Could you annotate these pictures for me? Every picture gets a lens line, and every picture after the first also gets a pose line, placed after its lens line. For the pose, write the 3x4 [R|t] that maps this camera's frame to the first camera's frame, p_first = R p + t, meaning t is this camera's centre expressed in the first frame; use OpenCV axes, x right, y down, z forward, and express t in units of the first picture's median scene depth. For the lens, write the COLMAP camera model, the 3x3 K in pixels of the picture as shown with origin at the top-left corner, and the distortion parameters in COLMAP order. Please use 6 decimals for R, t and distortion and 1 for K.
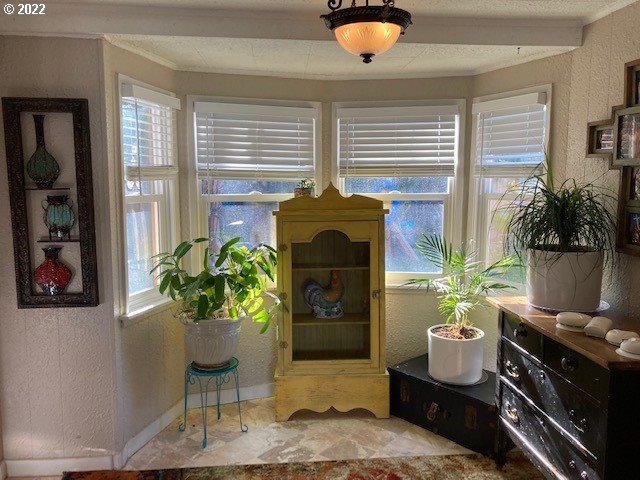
lens RADIAL K [[539.1, 0, 320.5], [0, 539.1, 241.0], [0, 0, 1]] dist [0.043439, 0.002286]
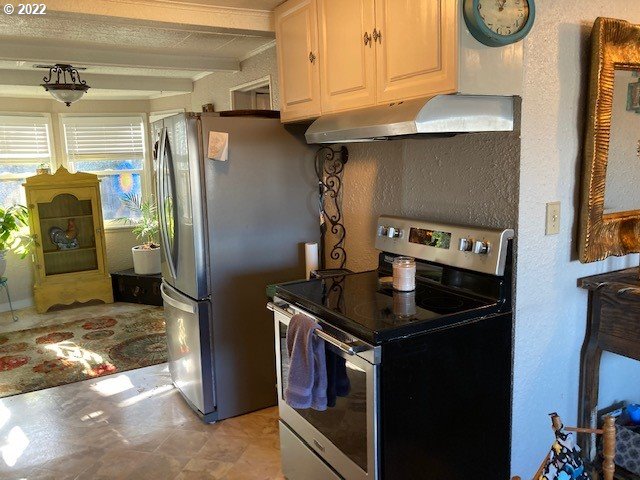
lens RADIAL K [[539.1, 0, 321.1], [0, 539.1, 238.8], [0, 0, 1]] dist [0.043439, 0.002286]
pose [[0.912953, -0.089961, 0.398025, 0.060389], [0.077276, 0.995862, 0.047834, 0.095468], [-0.400681, -0.012912, 0.916126, -0.816917]]
